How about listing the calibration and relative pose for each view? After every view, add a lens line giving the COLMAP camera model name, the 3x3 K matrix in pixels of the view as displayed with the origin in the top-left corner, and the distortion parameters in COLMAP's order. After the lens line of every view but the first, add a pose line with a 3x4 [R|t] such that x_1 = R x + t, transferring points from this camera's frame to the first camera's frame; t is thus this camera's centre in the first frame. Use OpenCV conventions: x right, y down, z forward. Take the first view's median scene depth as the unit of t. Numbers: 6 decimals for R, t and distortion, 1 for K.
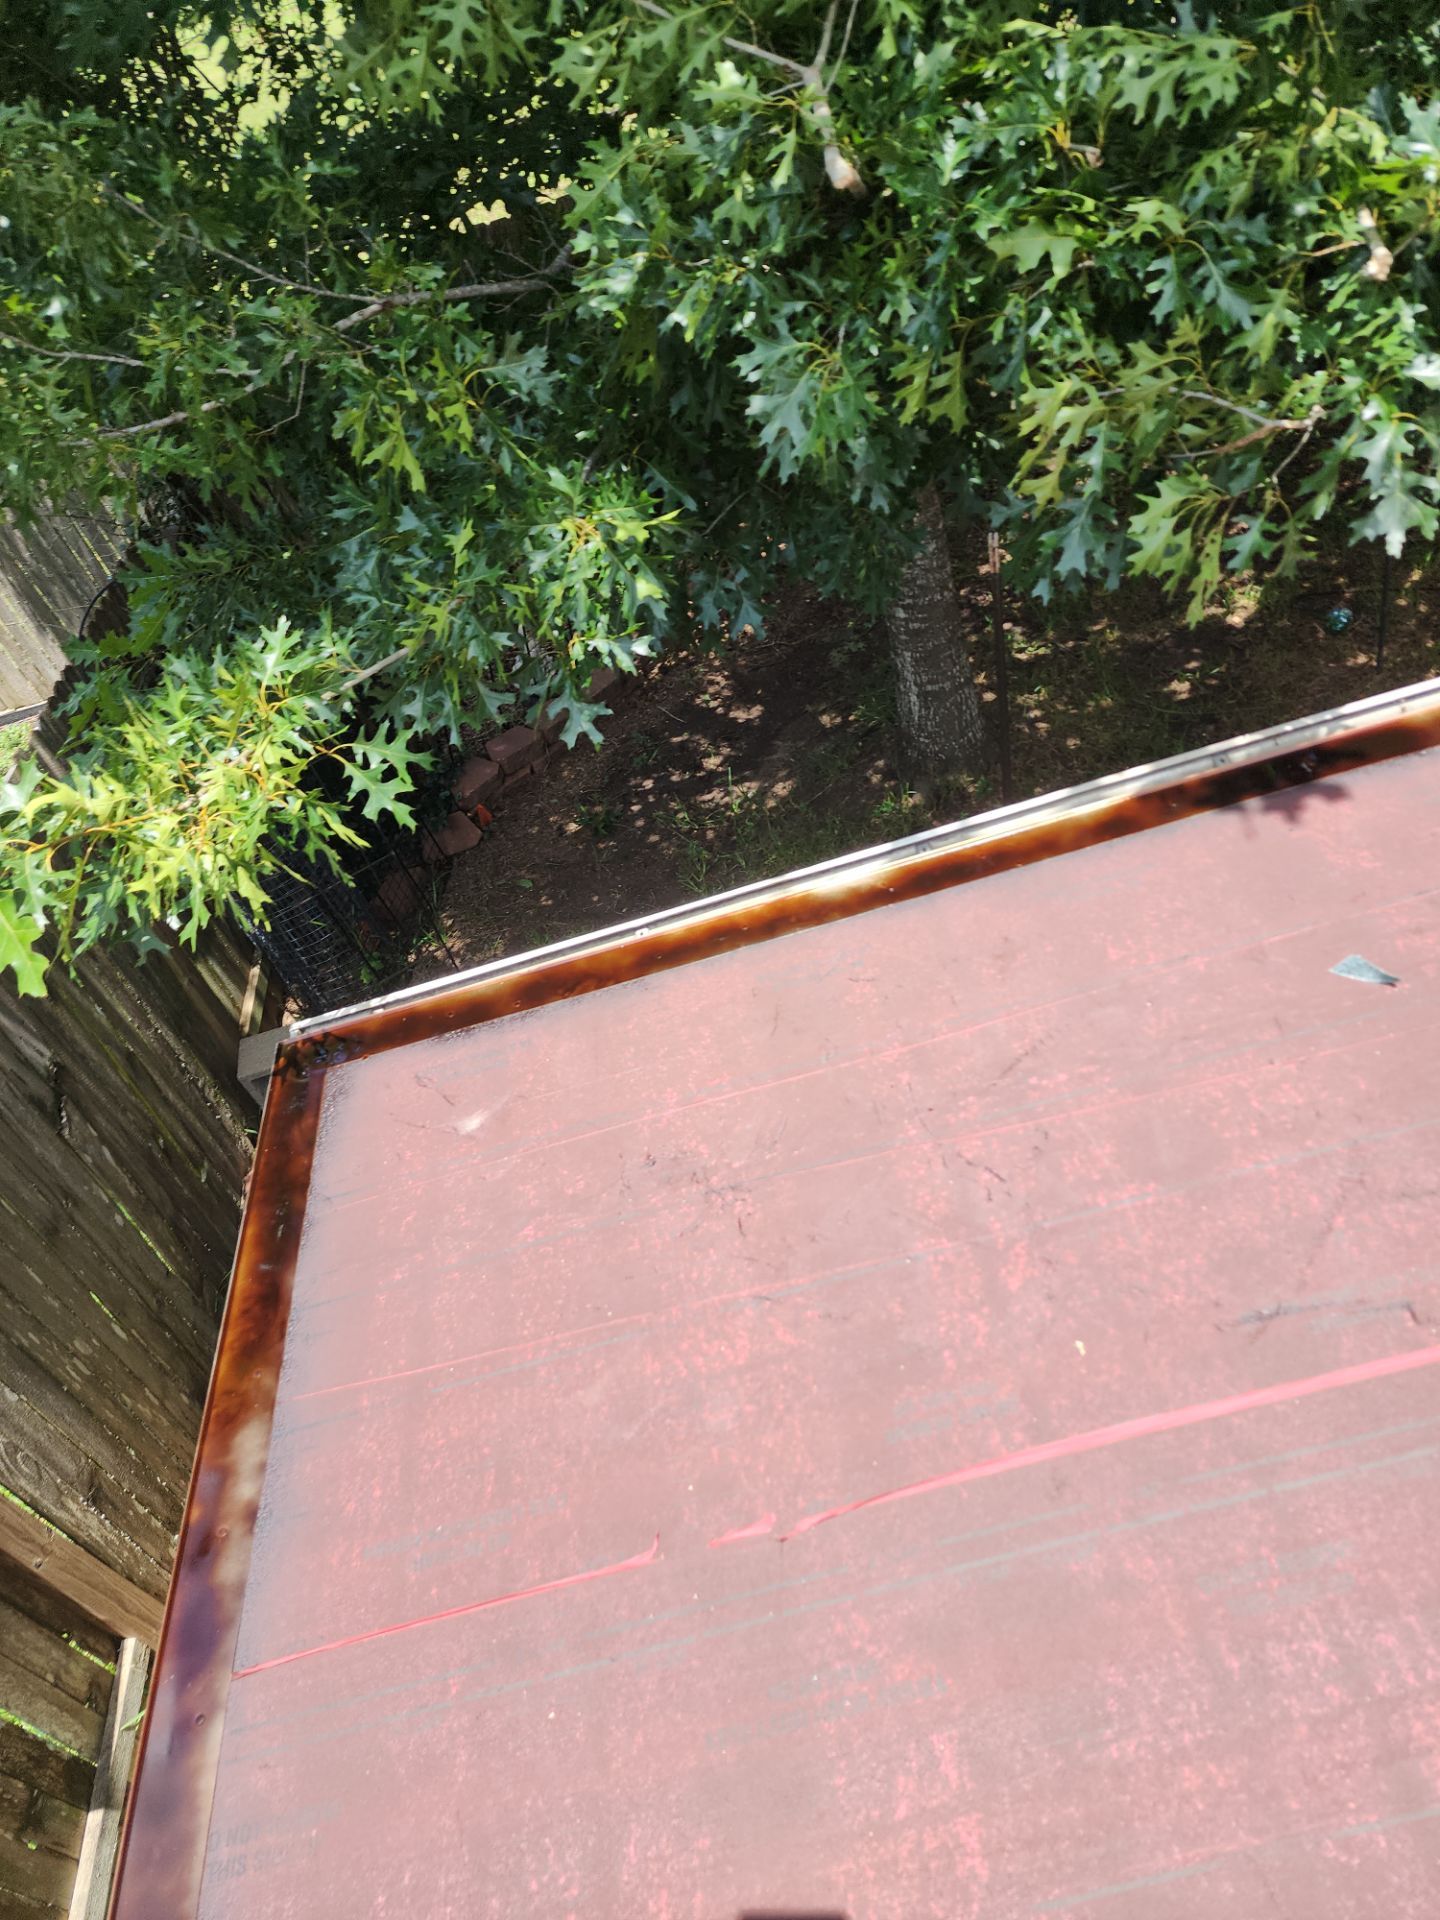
lens RADIAL K [[1277.6, 0, 771.9], [0, 1277.6, 955.1], [0, 0, 1]] dist [0.085111, -0.063710]
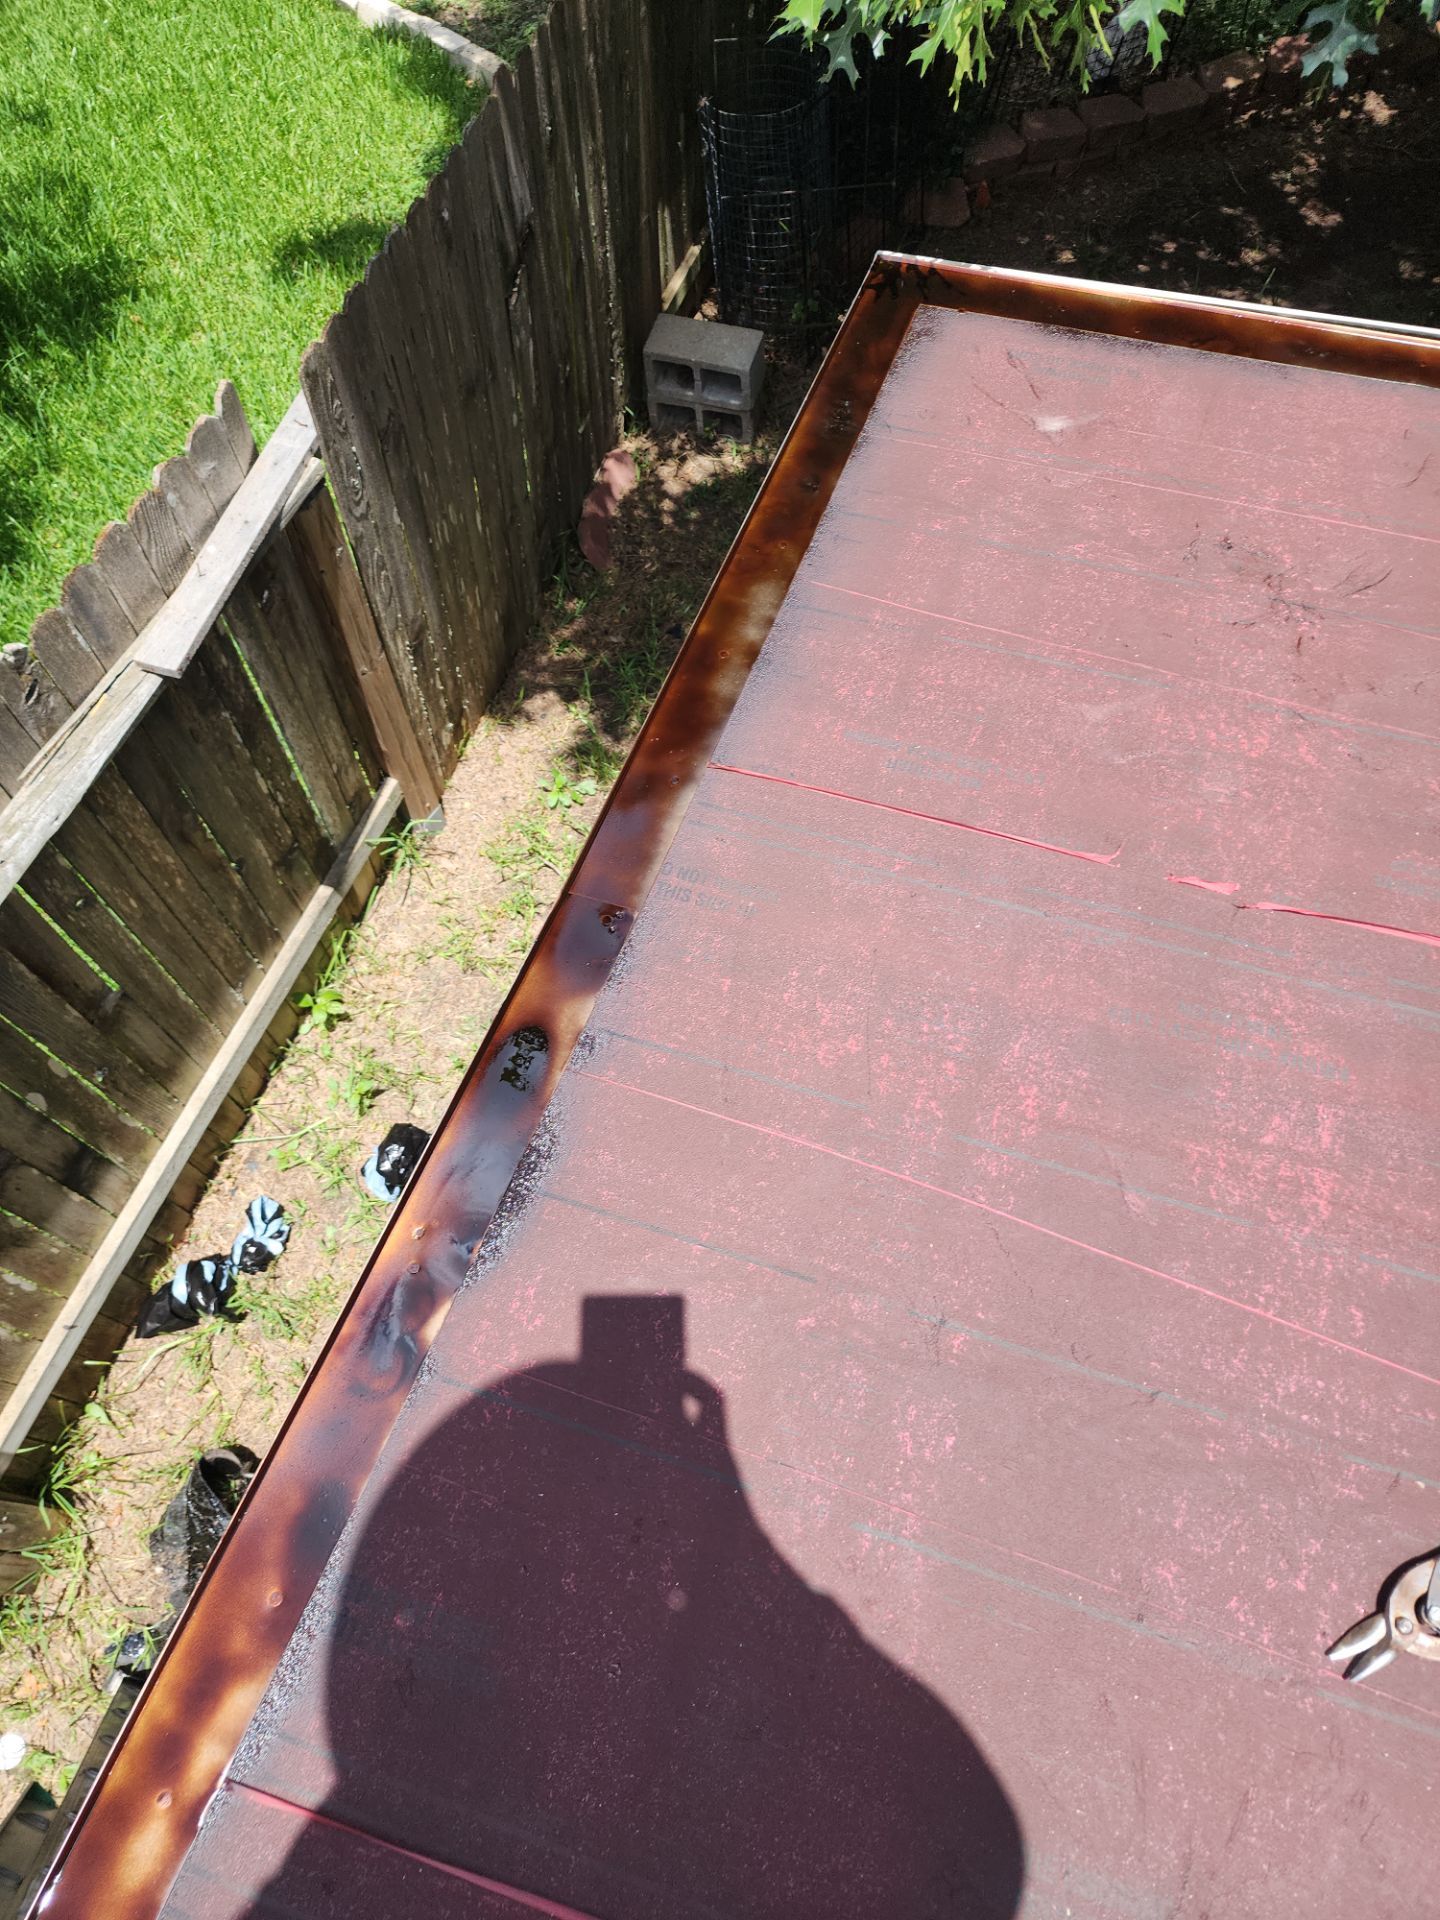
lens RADIAL K [[1257.4, 0, 720.0], [0, 1257.4, 960.0], [0, 0, 1]] dist [0.076854, -0.055673]
pose [[0.867223, 0.496799, -0.033395, -0.242246], [-0.456704, 0.820364, 0.344130, 0.267854], [0.198359, -0.283185, 0.938328, -0.035255]]
